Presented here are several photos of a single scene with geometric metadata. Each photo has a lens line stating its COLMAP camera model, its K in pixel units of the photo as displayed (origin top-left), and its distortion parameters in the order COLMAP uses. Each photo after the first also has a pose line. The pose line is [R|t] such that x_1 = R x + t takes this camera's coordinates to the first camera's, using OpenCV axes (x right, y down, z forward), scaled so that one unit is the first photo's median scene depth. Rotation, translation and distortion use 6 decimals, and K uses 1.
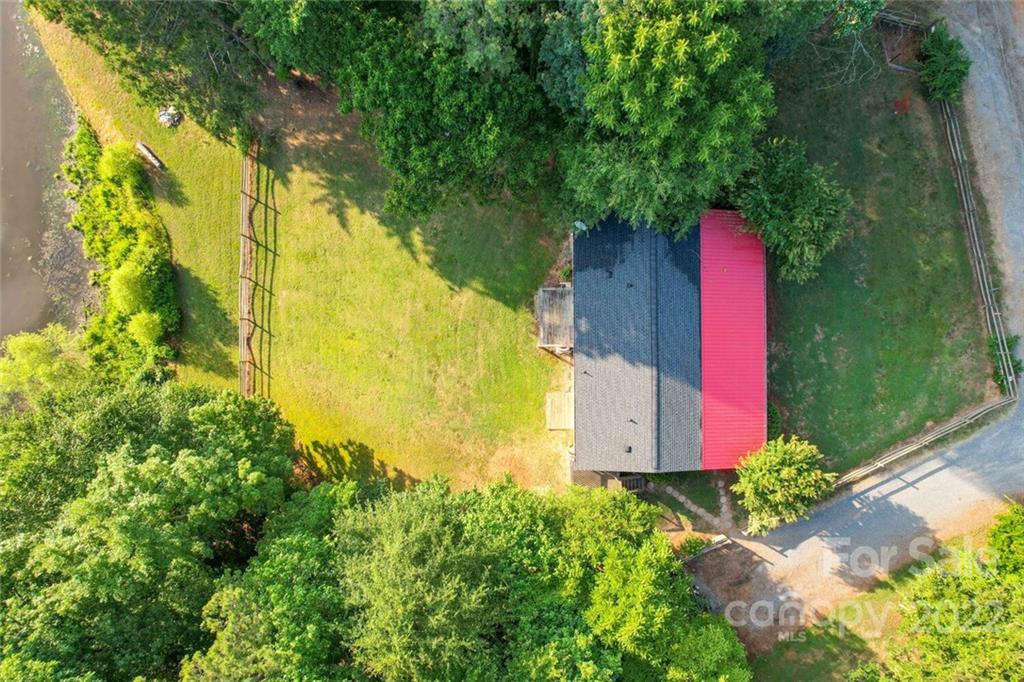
lens RADIAL K [[655.8, 0, 506.1], [0, 655.8, 346.4], [0, 0, 1]] dist [-0.082208, 0.072452]
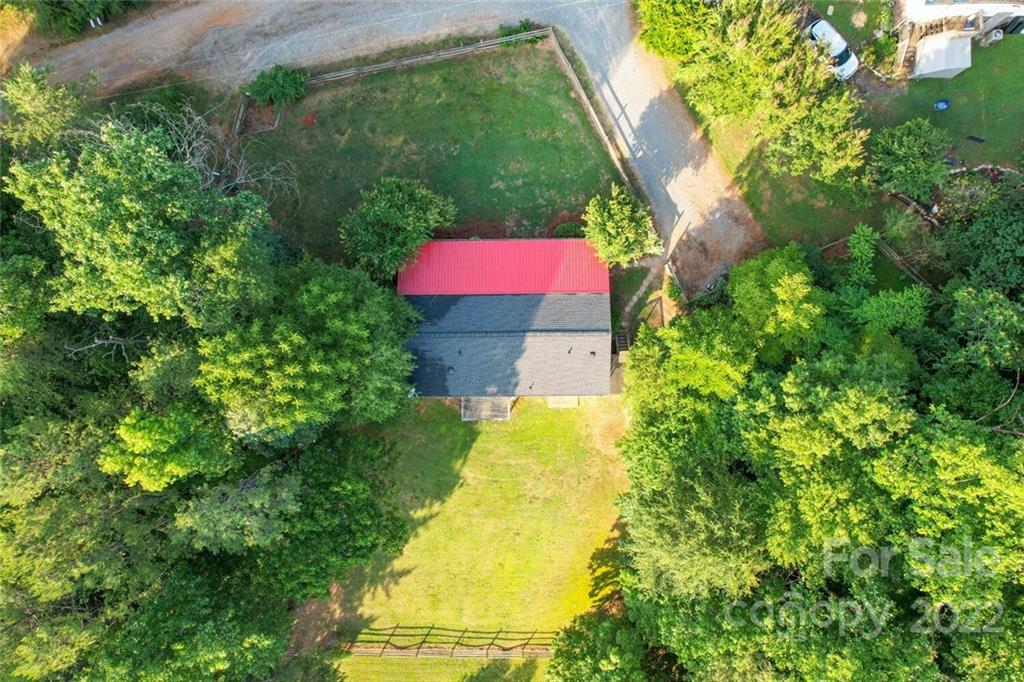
lens RADIAL K [[655.8, 0, 506.1], [0, 655.8, 346.4], [0, 0, 1]] dist [-0.082208, 0.072452]
pose [[-0.002482, -0.999991, 0.003304, 0.181609], [0.999986, -0.002497, -0.004720, -0.000001], [0.004728, 0.003293, 0.999983, -0.218232]]
